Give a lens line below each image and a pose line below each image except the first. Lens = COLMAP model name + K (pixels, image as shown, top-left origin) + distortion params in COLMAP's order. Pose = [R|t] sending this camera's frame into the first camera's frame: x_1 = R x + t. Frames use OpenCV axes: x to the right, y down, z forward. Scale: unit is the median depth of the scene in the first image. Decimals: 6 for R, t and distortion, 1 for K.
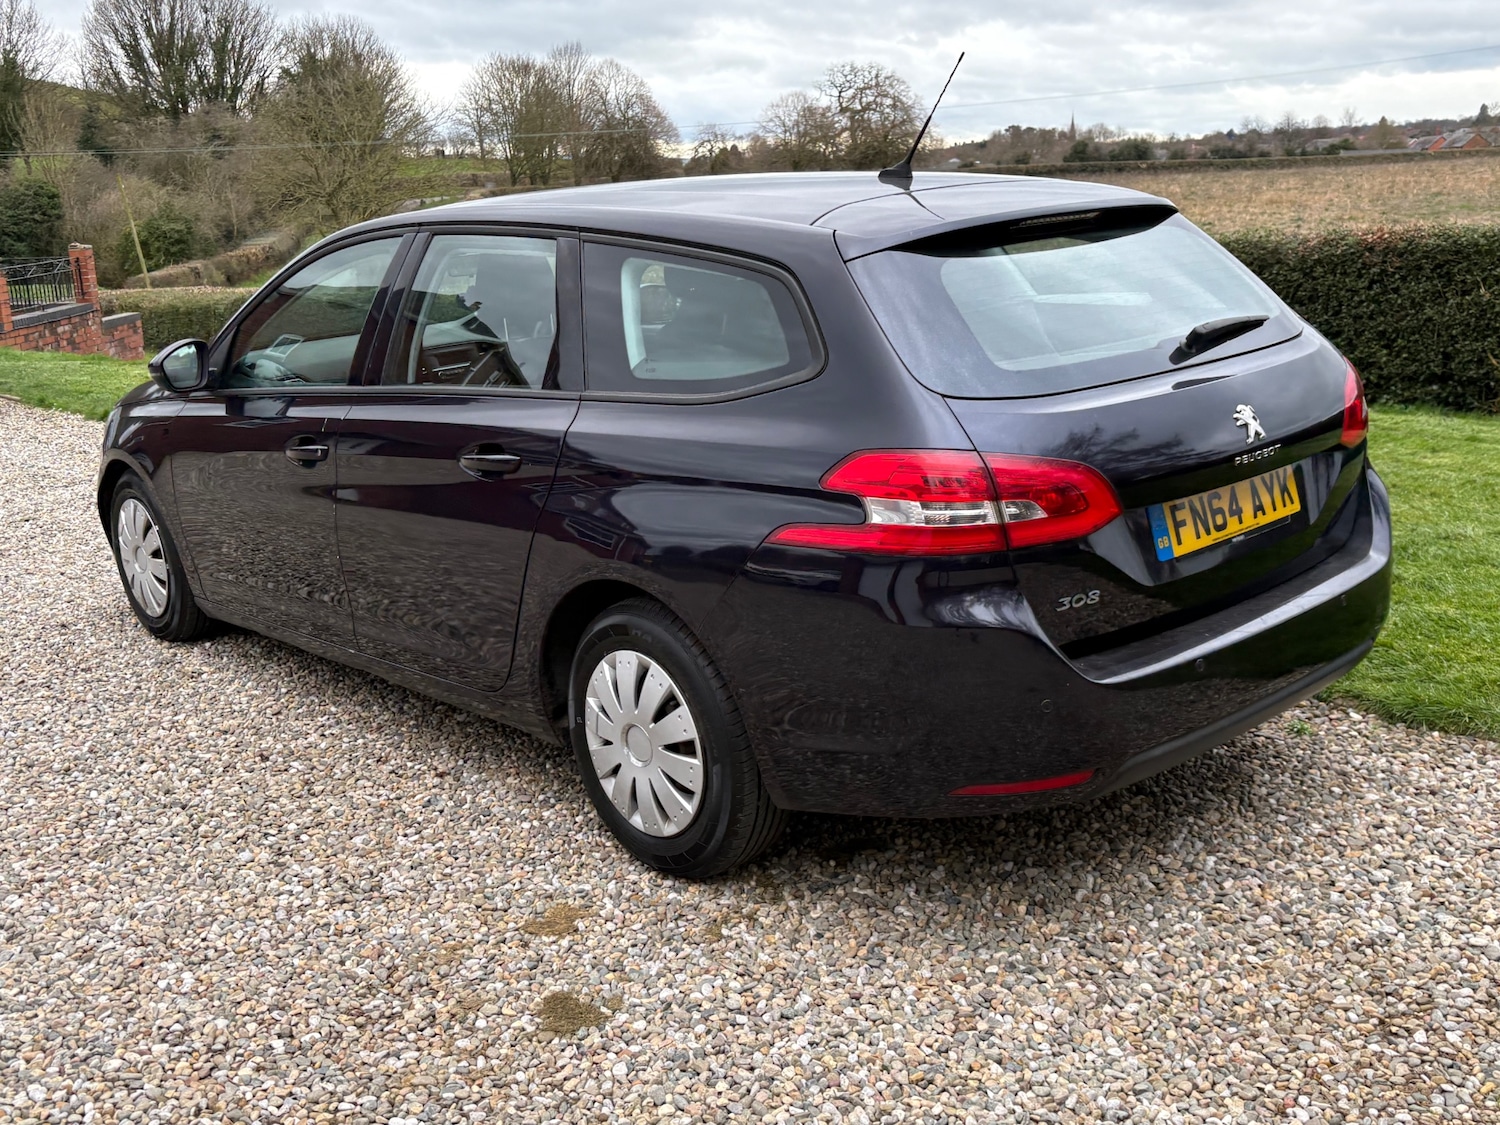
lens RADIAL K [[1556.2, 0, 750.0], [0, 1556.2, 562.5], [0, 0, 1]] dist [0.012038, 0.002433]
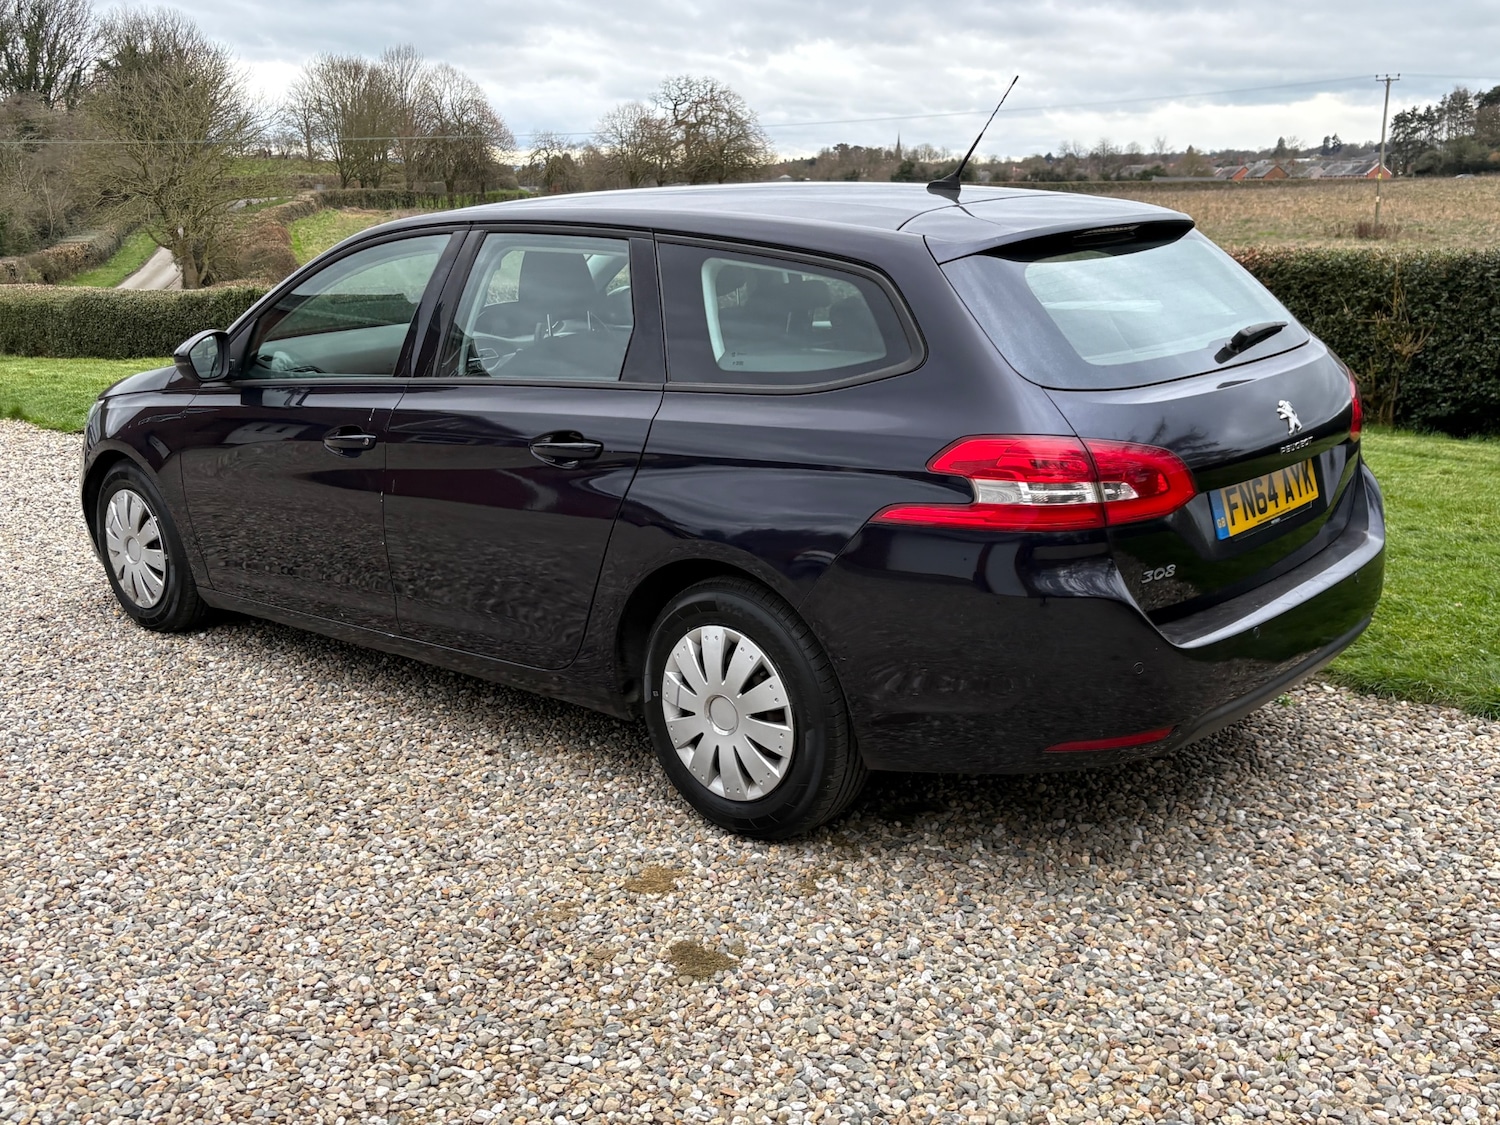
lens RADIAL K [[1547.8, 0, 758.7], [0, 1547.8, 560.7], [0, 0, 1]] dist [0.025562, -0.026435]
pose [[0.993635, 0.000057, 0.112646, -0.172275], [0.000767, 0.999973, -0.007277, 0.020216], [-0.112644, 0.007317, 0.993609, -0.056501]]
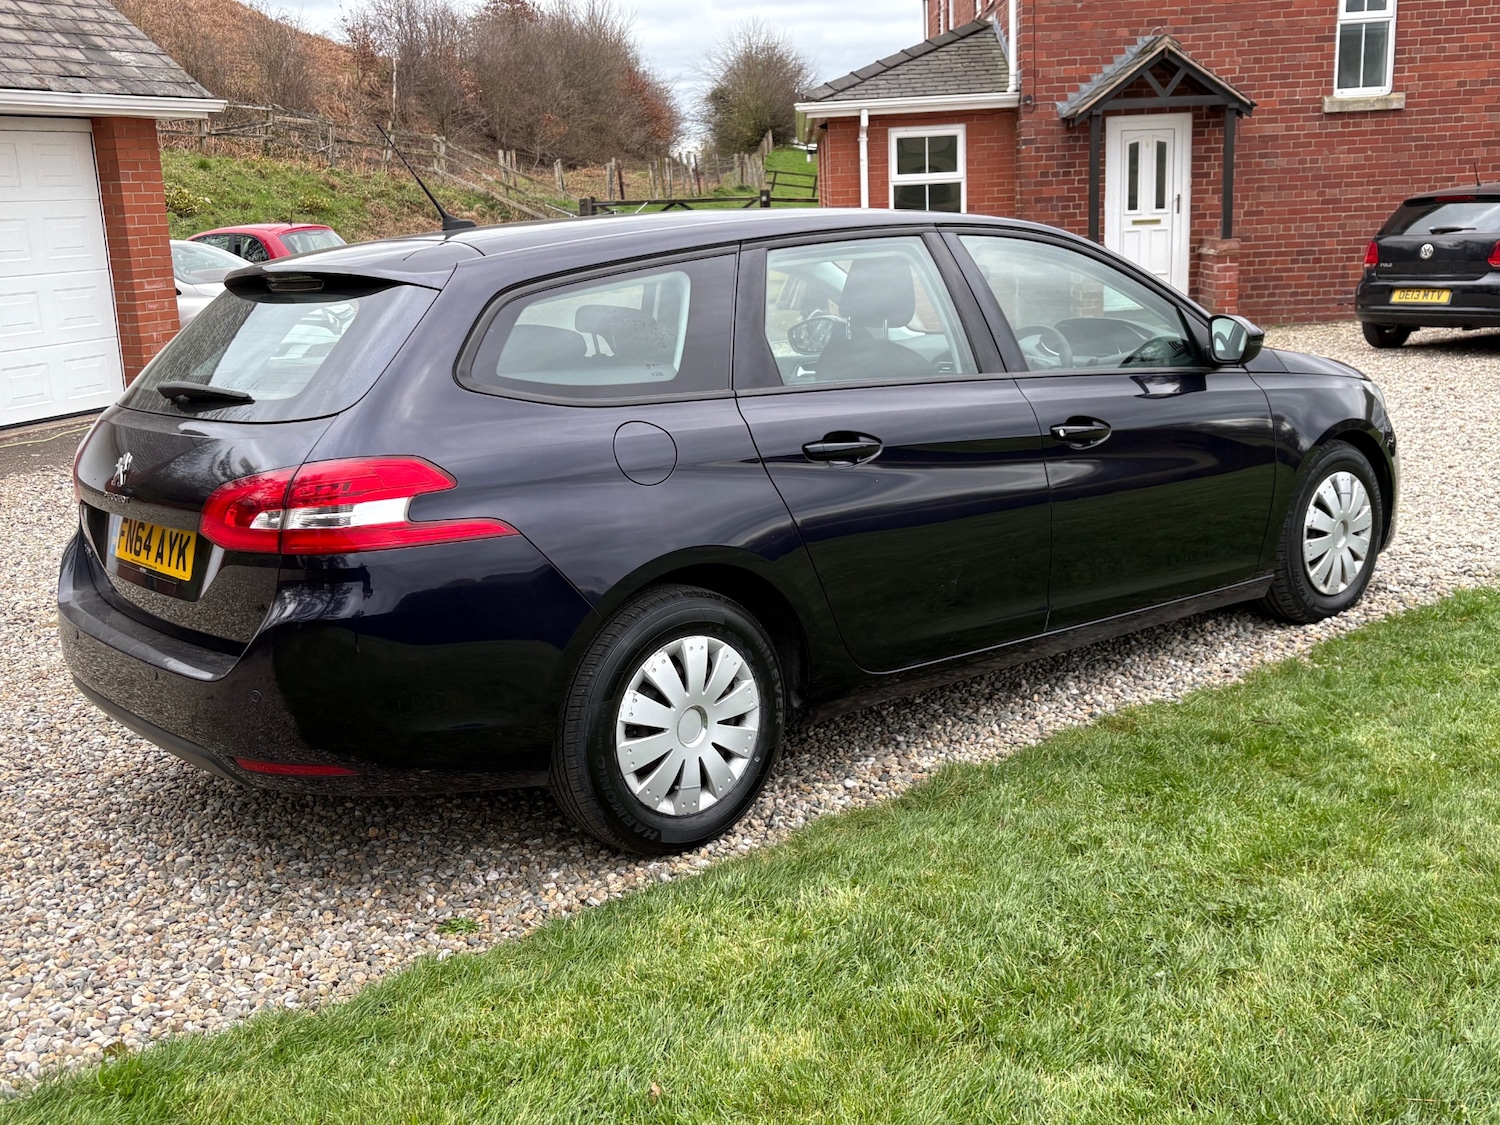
lens RADIAL K [[1554.8, 0, 750.0], [0, 1554.8, 562.5], [0, 0, 1]] dist [0.021748, 0.011584]
pose [[-0.029534, 0.261127, -0.964853, 1.351287], [-0.198005, 0.944617, 0.261711, -0.392576], [0.979756, 0.198775, 0.023806, 1.360861]]
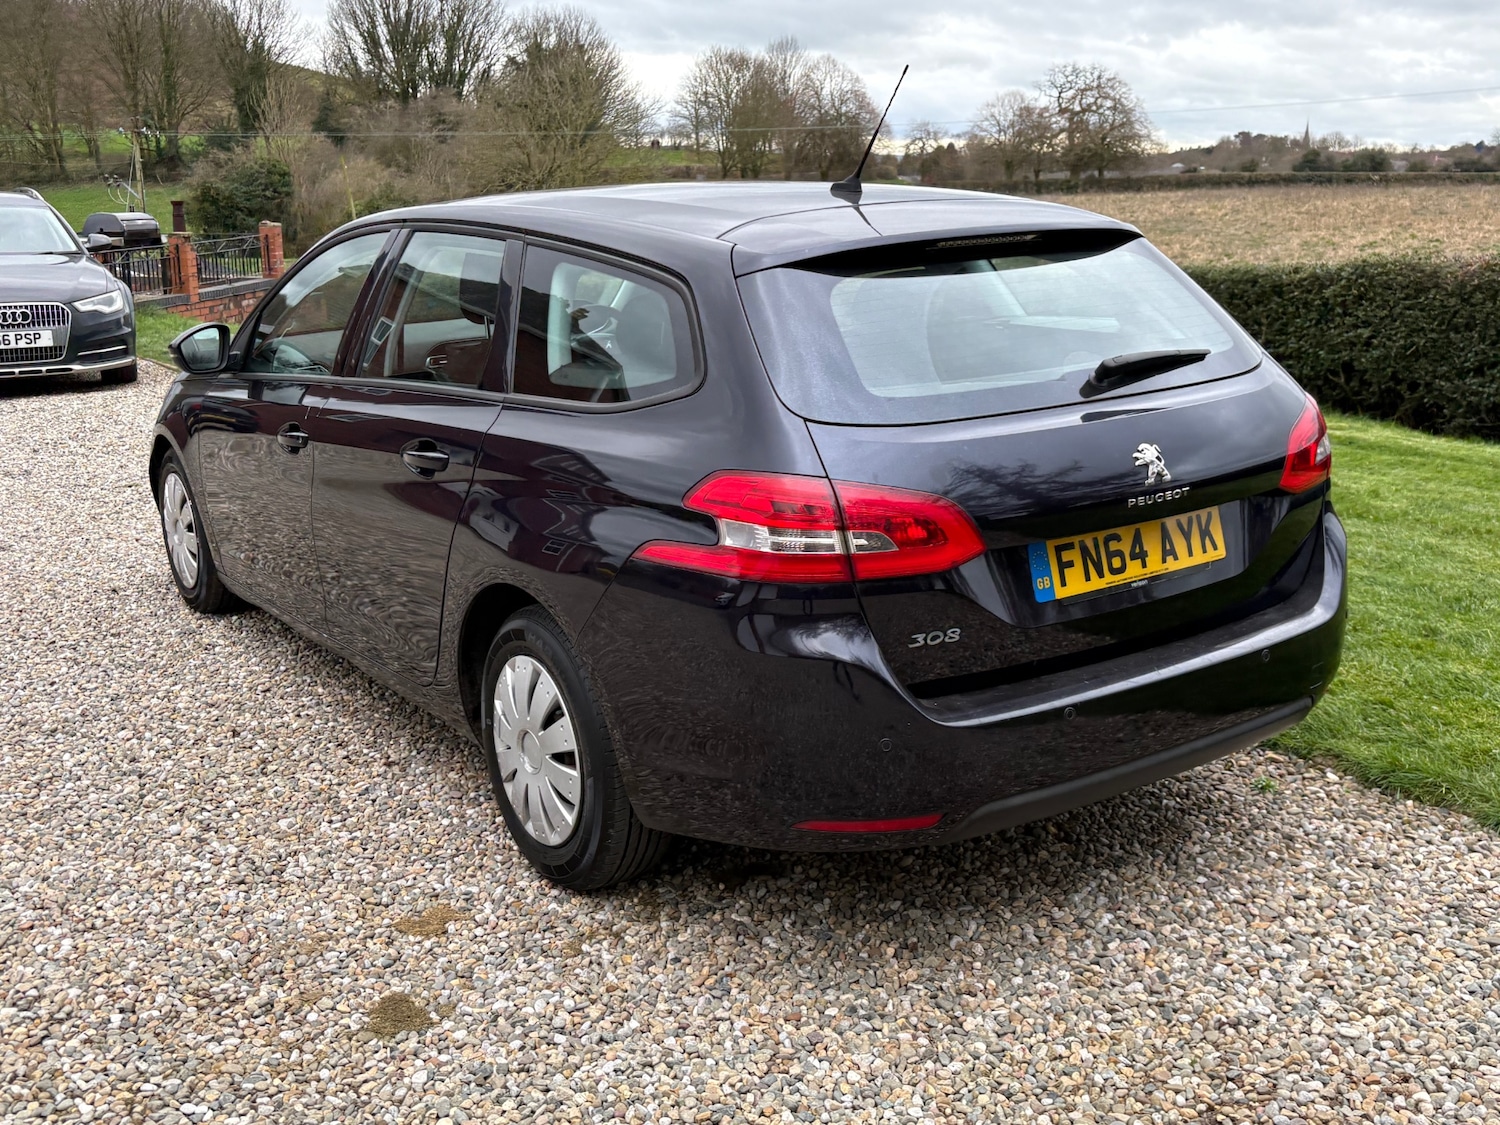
lens RADIAL K [[1556.2, 0, 750.0], [0, 1556.2, 562.5], [0, 0, 1]] dist [0.012038, 0.002433]
pose [[0.990684, 0.061693, -0.121405, 0.186595], [-0.061392, 0.998094, 0.006216, -0.018890], [0.121557, 0.001296, 0.992584, 0.028409]]
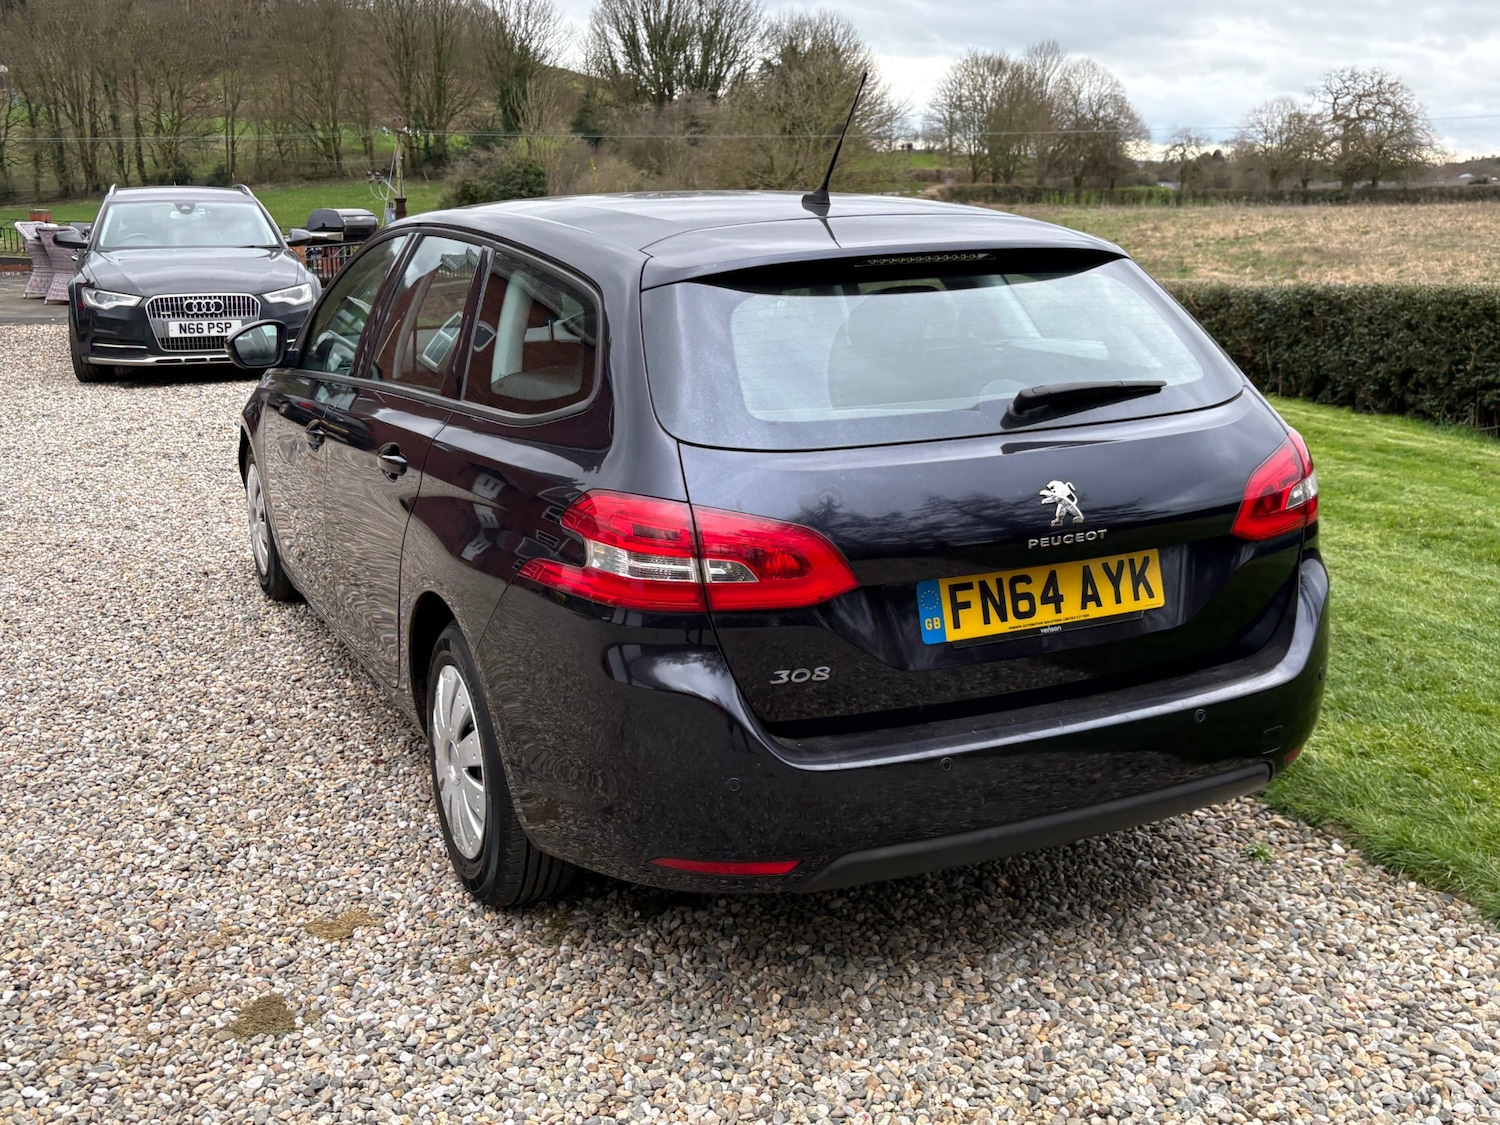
lens RADIAL K [[1562.7, 0, 747.9], [0, 1562.7, 557.9], [0, 0, 1]] dist [-0.001709, 0.036966]
pose [[0.956707, 0.110738, -0.269162, 0.370991], [-0.111134, 0.993709, 0.013813, -0.047486], [0.268999, 0.016698, 0.962996, 0.094340]]
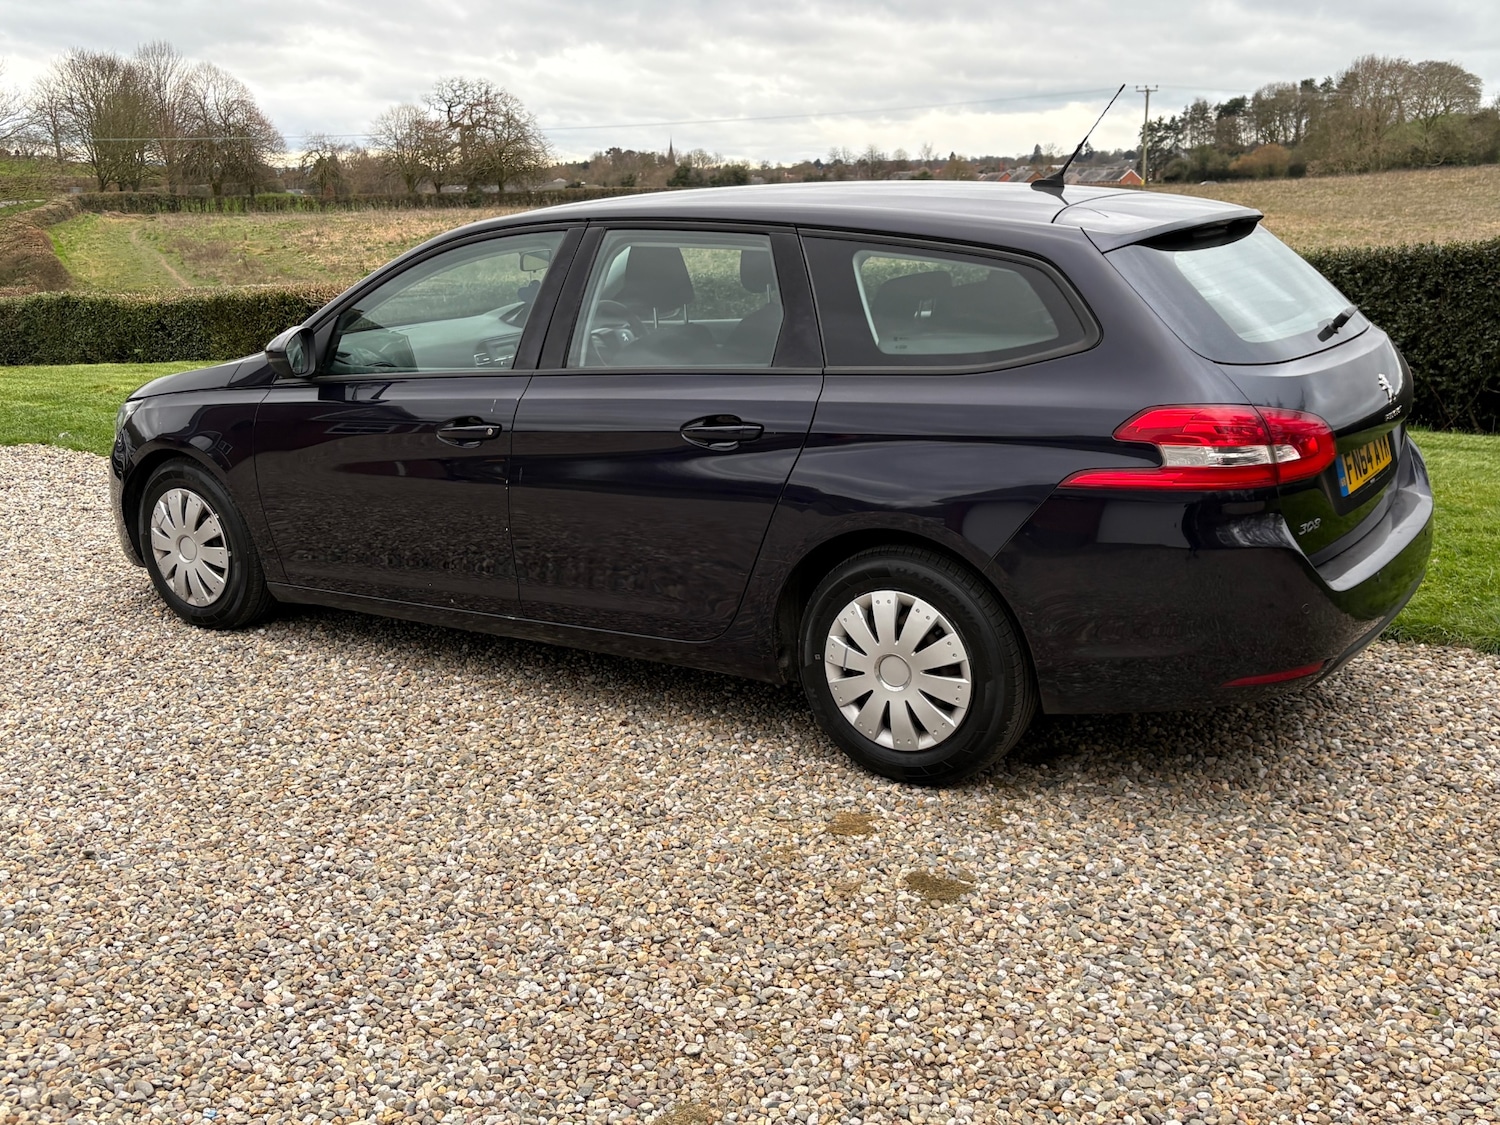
lens RADIAL K [[1547.8, 0, 758.7], [0, 1547.8, 560.7], [0, 0, 1]] dist [0.025562, -0.026435]
pose [[0.968525, -0.029889, 0.247116, -0.466406], [0.032767, 0.999435, -0.007541, 0.041606], [-0.246750, 0.015401, 0.968957, -0.092779]]
